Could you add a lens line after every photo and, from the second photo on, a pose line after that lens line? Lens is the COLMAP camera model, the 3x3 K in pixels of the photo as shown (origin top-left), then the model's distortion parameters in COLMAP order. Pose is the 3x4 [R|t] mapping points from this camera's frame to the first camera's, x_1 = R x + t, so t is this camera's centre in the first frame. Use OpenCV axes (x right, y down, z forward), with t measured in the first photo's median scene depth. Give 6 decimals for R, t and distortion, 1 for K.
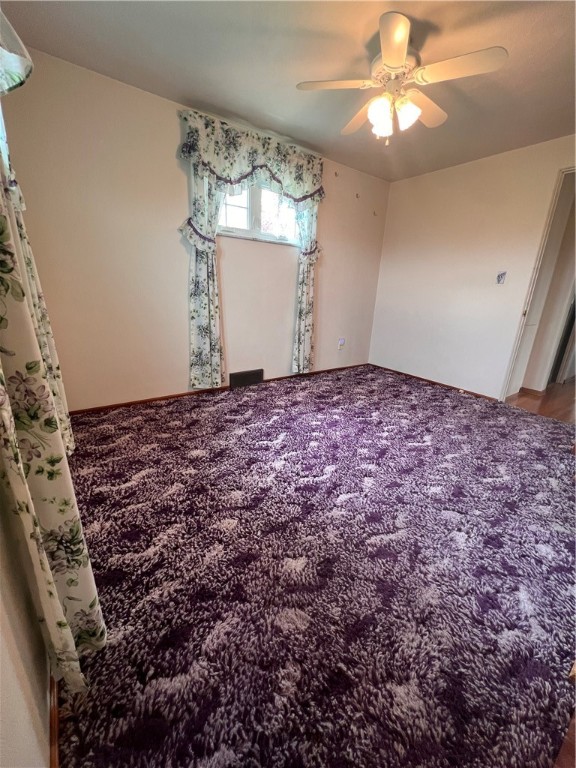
lens RADIAL K [[311.6, 0, 293.0], [0, 311.6, 384.0], [0, 0, 1]] dist [-0.001845, 0.000169]
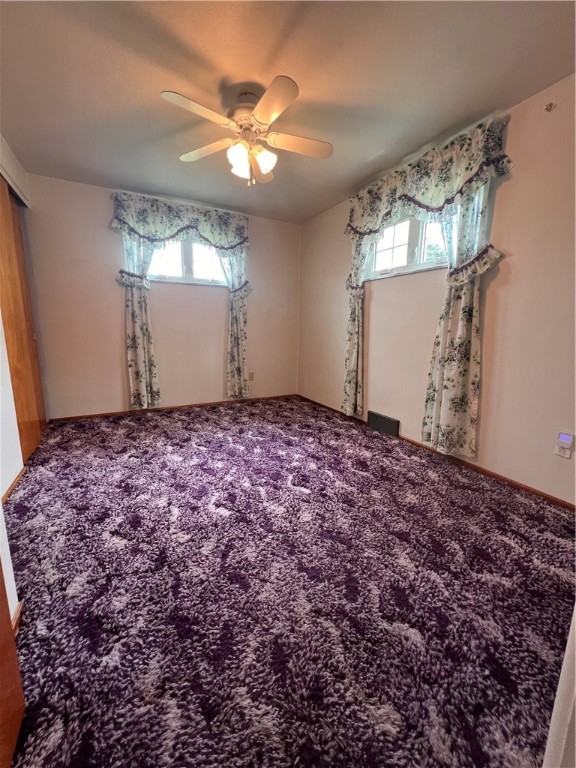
lens RADIAL K [[311.6, 0, 289.6], [0, 311.6, 385.7], [0, 0, 1]] dist [-0.001845, 0.000169]
pose [[-0.160760, 0.135829, -0.977603, 0.909160], [-0.316456, 0.931100, 0.181407, -0.235486], [0.934886, 0.338531, -0.106699, 0.950324]]
